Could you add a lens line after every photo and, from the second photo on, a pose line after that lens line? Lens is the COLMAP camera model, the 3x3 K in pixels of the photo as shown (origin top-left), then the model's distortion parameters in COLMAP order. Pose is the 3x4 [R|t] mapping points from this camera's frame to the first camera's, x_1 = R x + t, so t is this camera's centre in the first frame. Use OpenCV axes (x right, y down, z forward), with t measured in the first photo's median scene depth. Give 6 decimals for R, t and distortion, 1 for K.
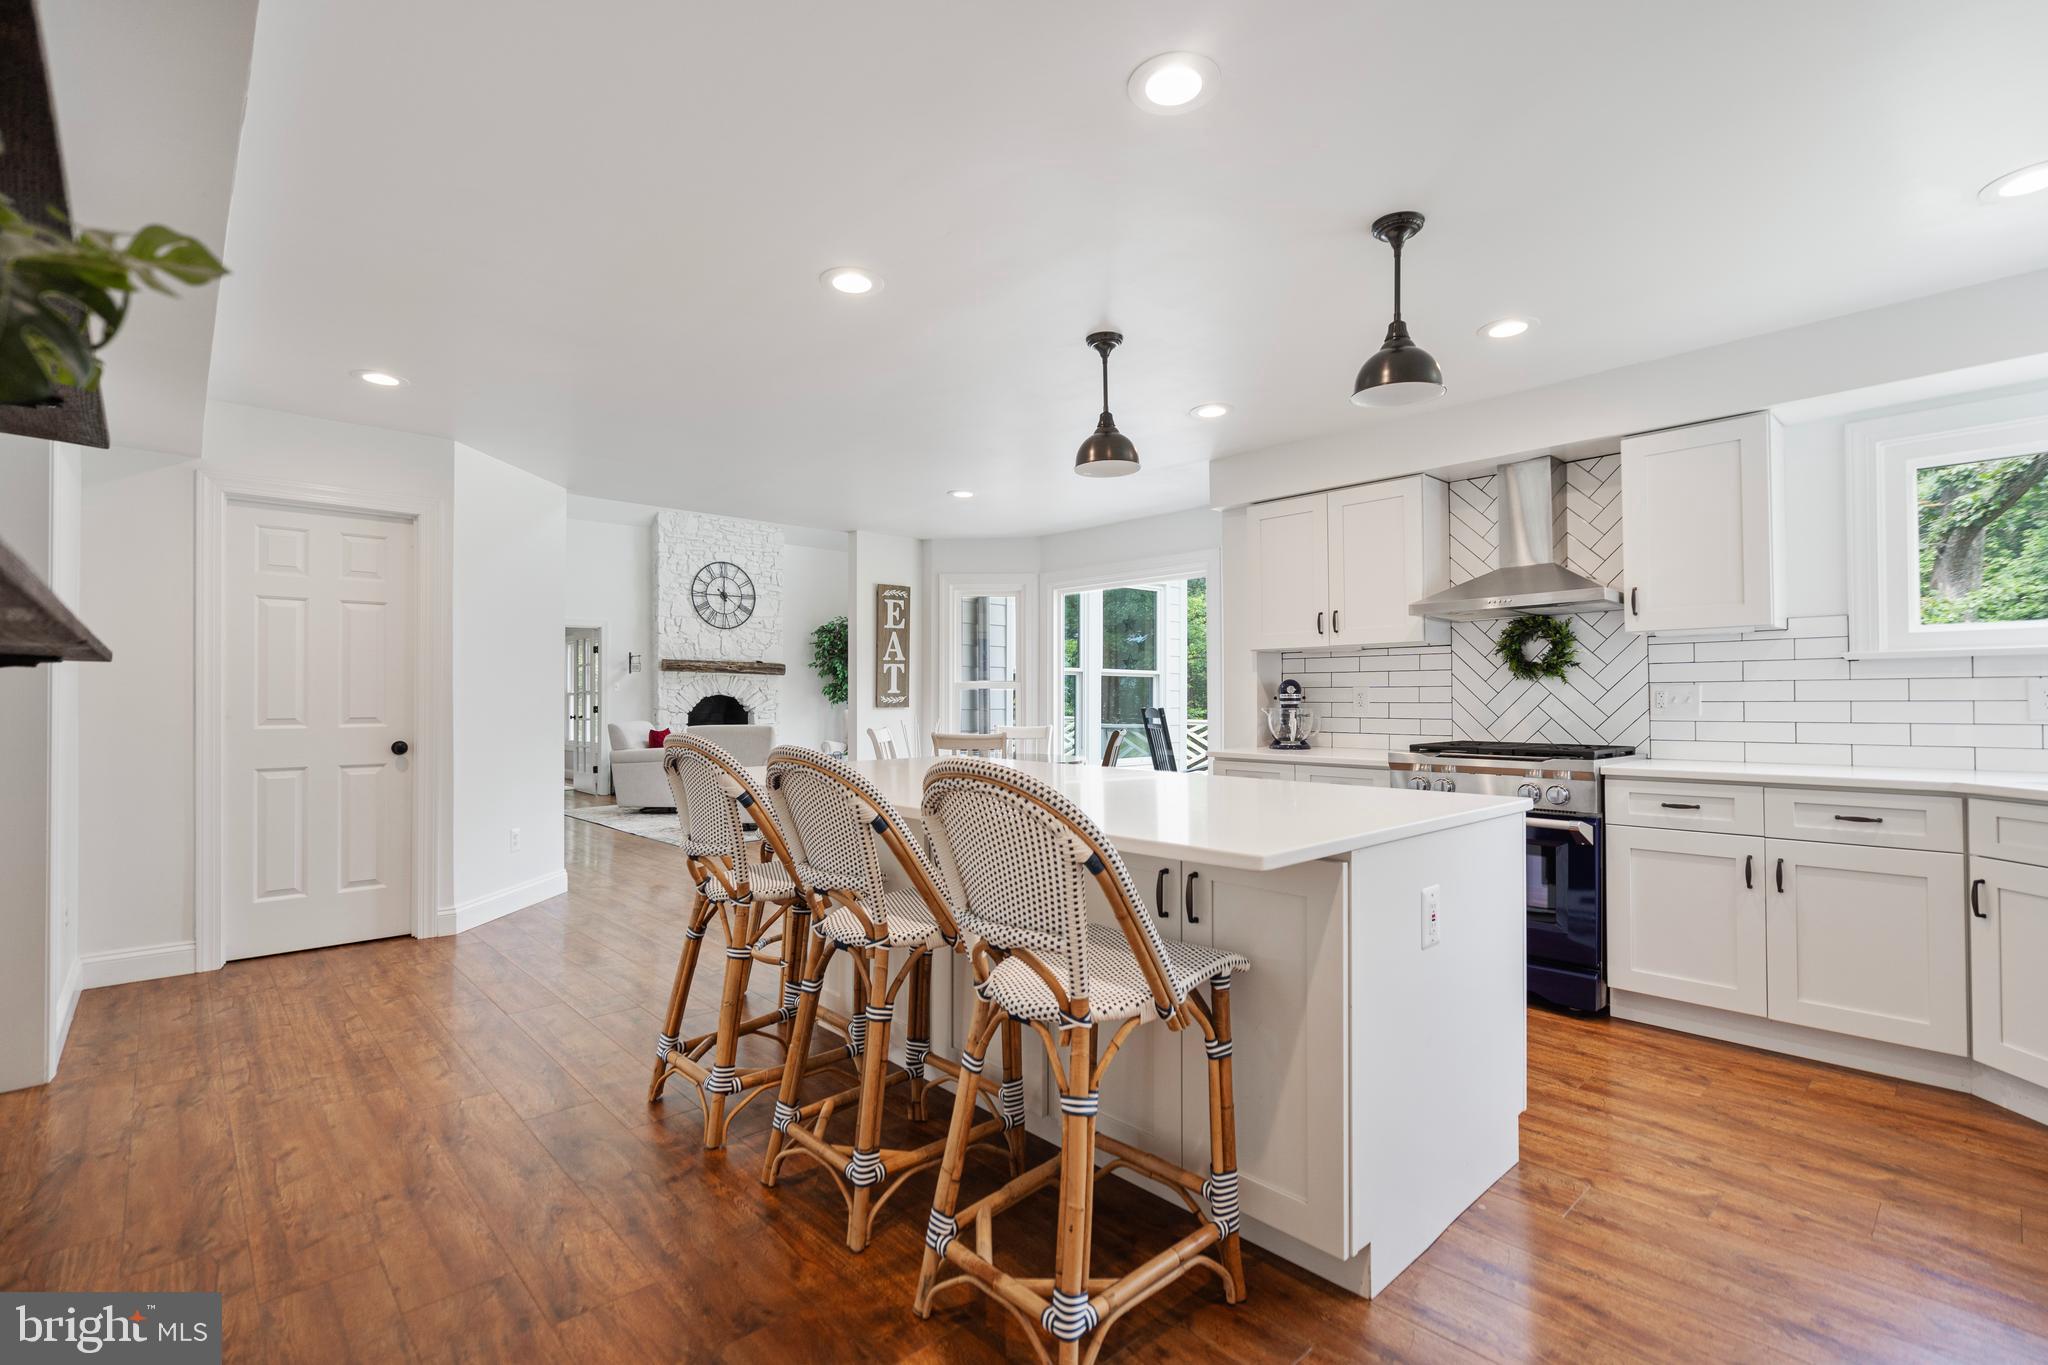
lens RADIAL K [[942.8, 0, 1013.3], [0, 942.8, 688.5], [0, 0, 1]] dist [-0.002452, 0.003549]
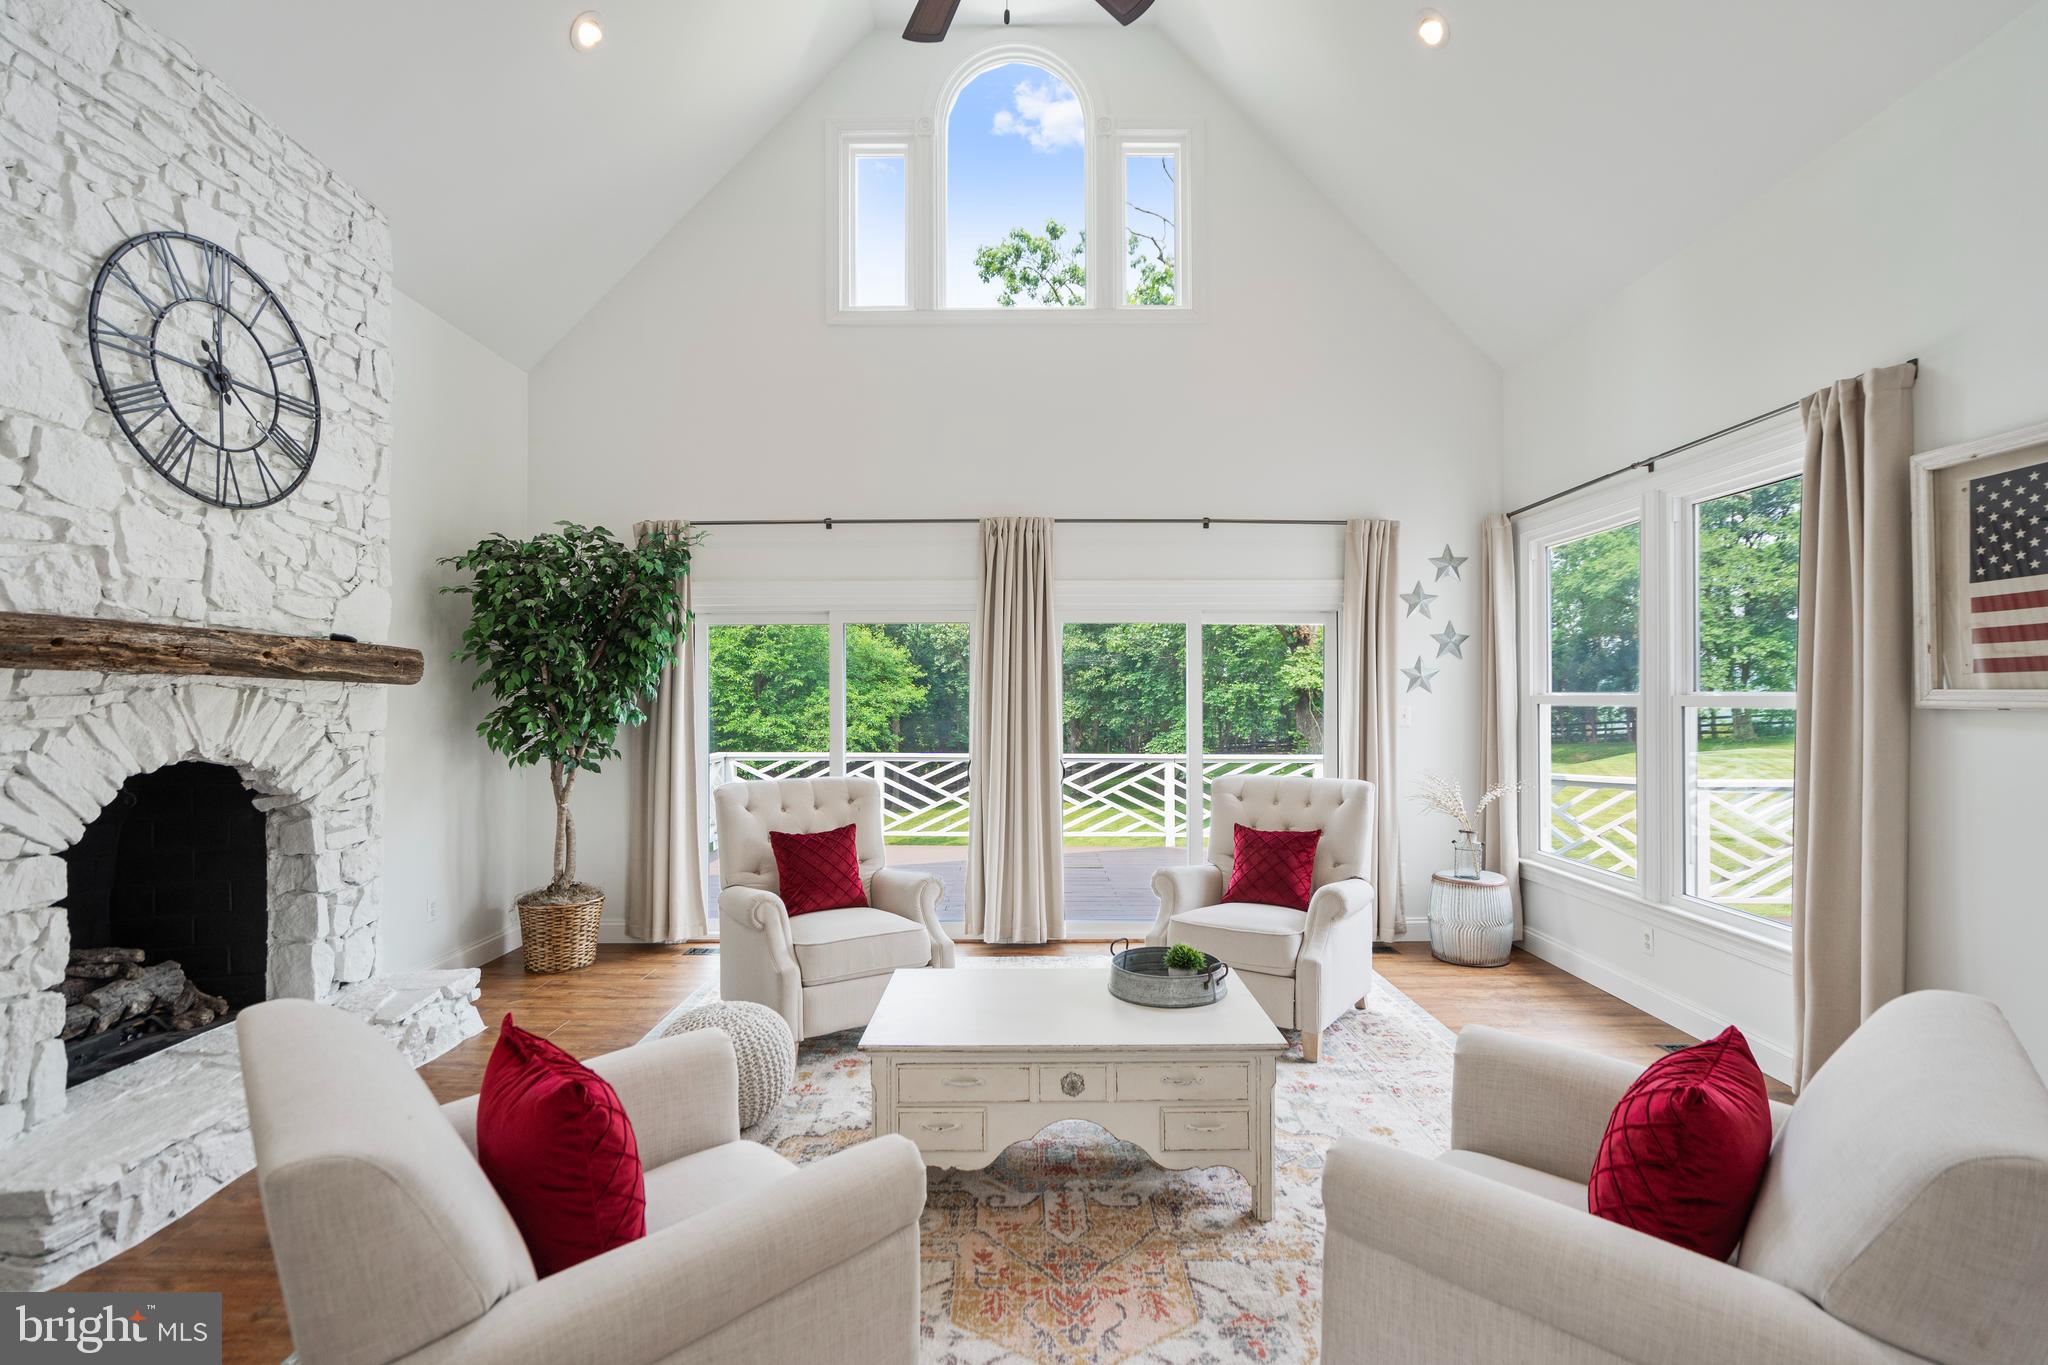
lens RADIAL K [[942.8, 0, 1021.5], [0, 942.8, 691.2], [0, 0, 1]] dist [-0.002452, 0.003549]
pose [[0.675040, 0.003599, 0.737773, -0.362591], [-0.008654, 0.999958, 0.003040, -0.015631], [-0.737731, -0.008437, 0.675042, 0.687967]]
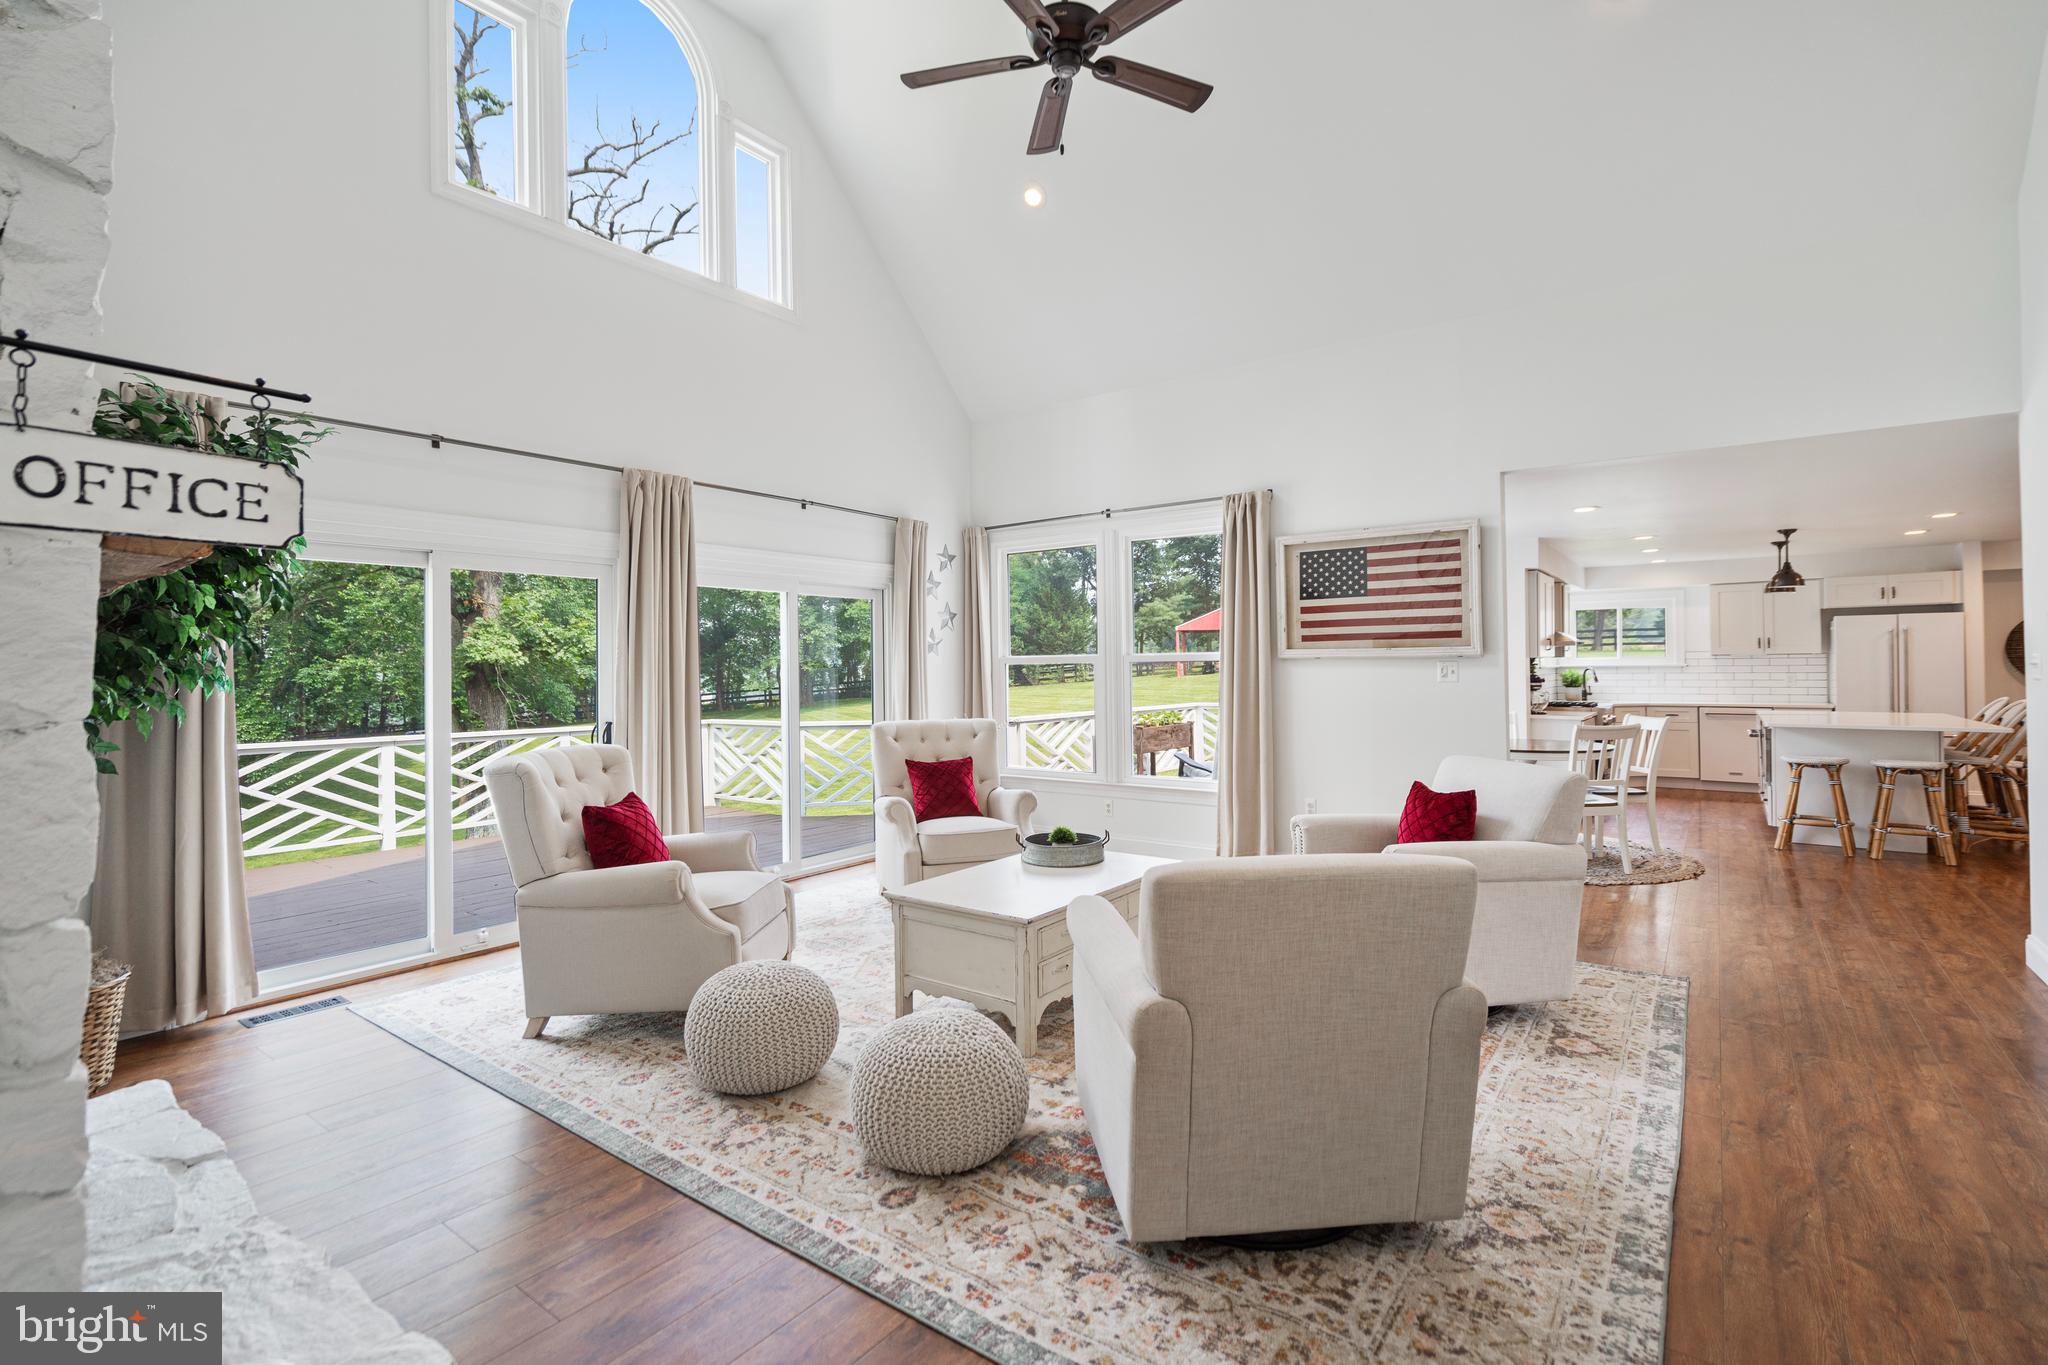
lens RADIAL K [[942.8, 0, 1039.2], [0, 942.8, 657.0], [0, 0, 1]] dist [-0.002452, 0.003549]
pose [[-0.208014, 0.014178, 0.978023, -0.491401], [-0.001258, 0.999890, -0.014762, -0.005844], [-0.978125, -0.004301, -0.207973, 0.906863]]
